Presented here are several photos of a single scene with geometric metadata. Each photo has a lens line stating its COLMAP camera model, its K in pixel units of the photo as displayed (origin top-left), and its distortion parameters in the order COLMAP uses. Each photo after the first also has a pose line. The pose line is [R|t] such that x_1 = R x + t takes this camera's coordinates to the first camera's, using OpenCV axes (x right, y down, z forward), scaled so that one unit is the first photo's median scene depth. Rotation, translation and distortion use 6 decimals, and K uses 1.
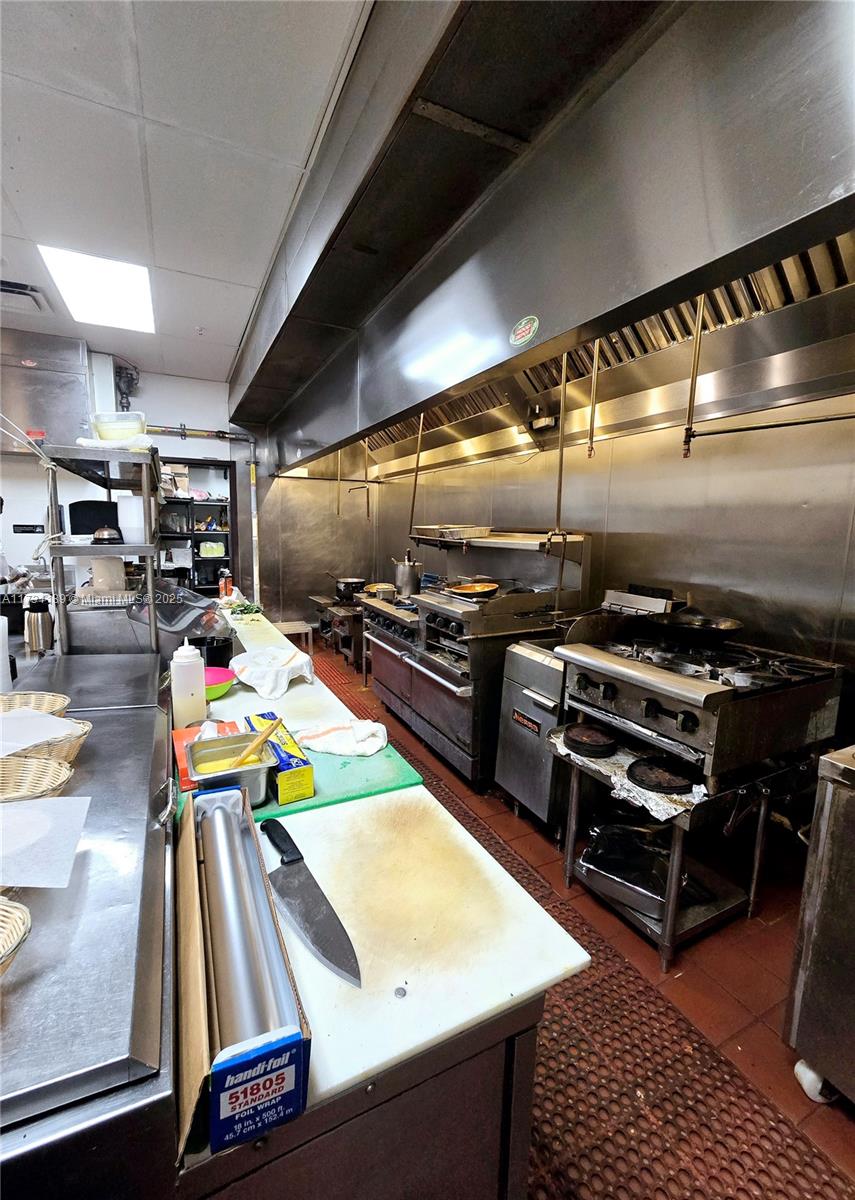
lens RADIAL K [[494.7, 0, 421.8], [0, 494.7, 599.0], [0, 0, 1]] dist [0.003555, -0.000508]
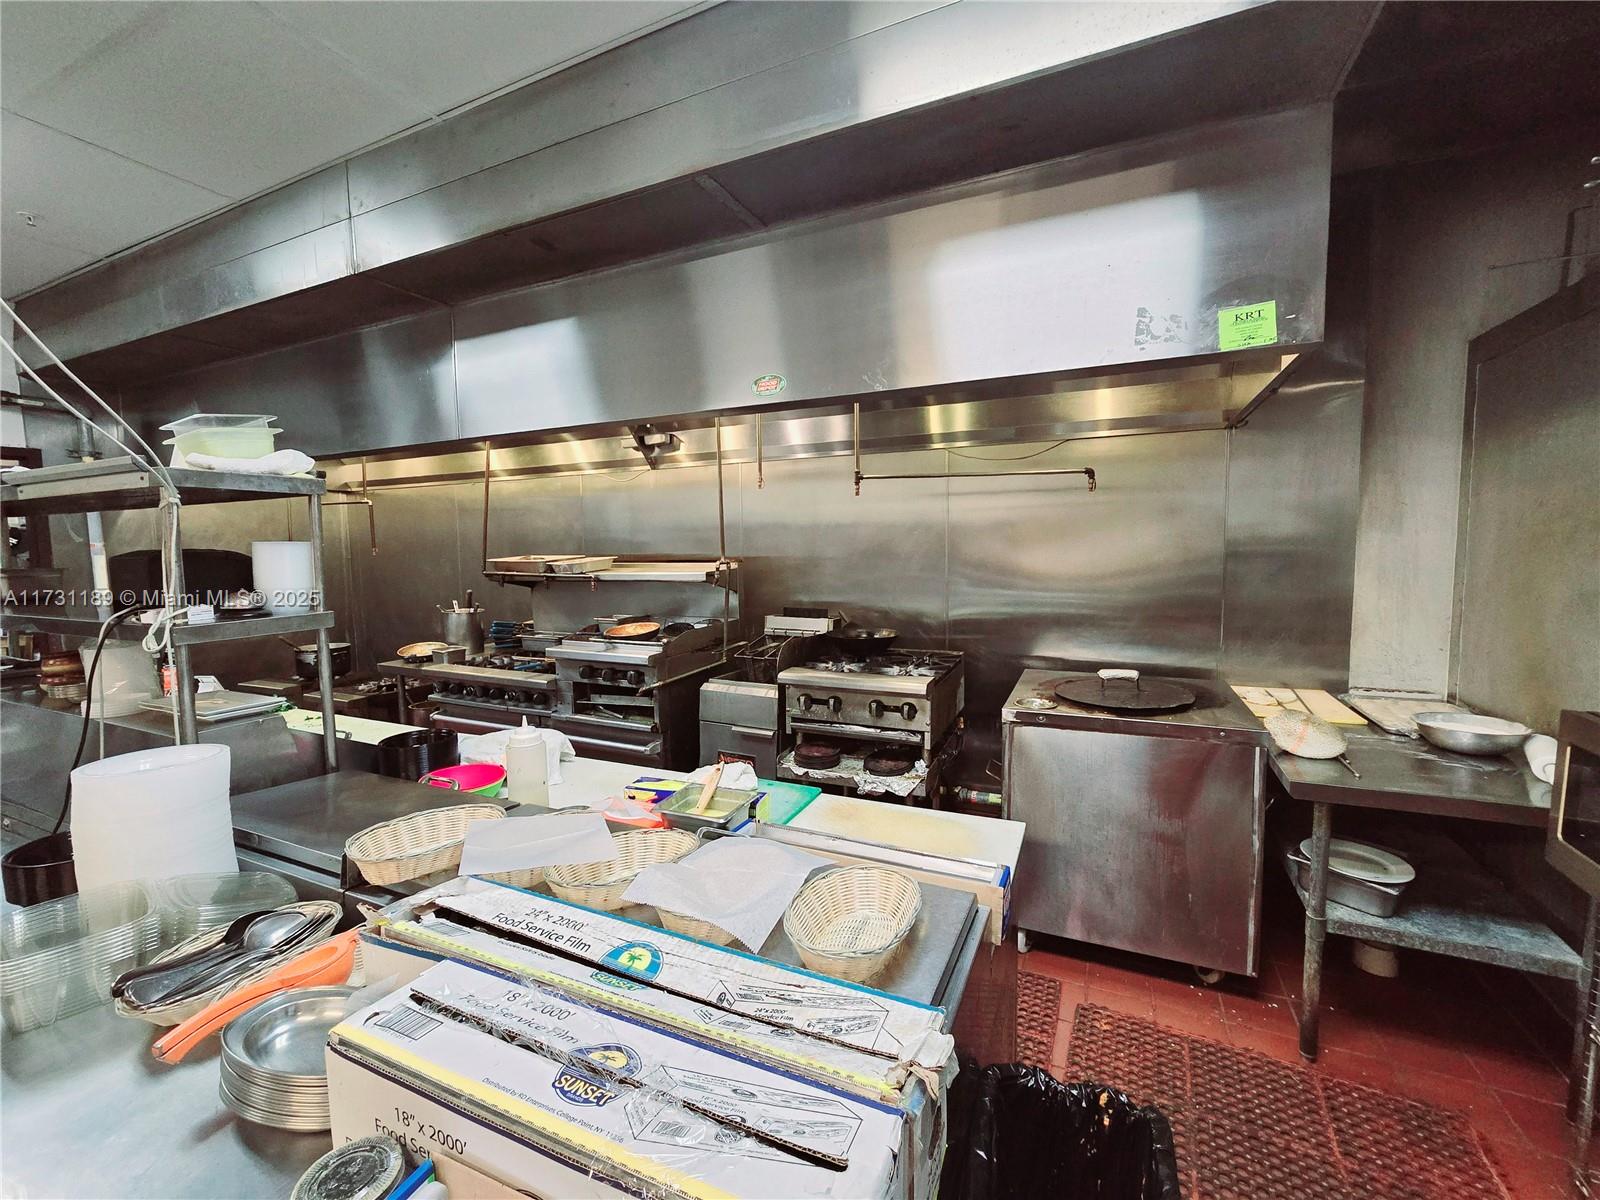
lens RADIAL K [[652.8, 0, 805.9], [0, 652.8, 599.7], [0, 0, 1]] dist [-0.003759, 0.001461]
pose [[0.769887, -0.083406, 0.632707, -0.493395], [0.119887, 0.992674, -0.015021, -0.025815], [-0.626819, 0.087417, 0.774246, -0.092492]]
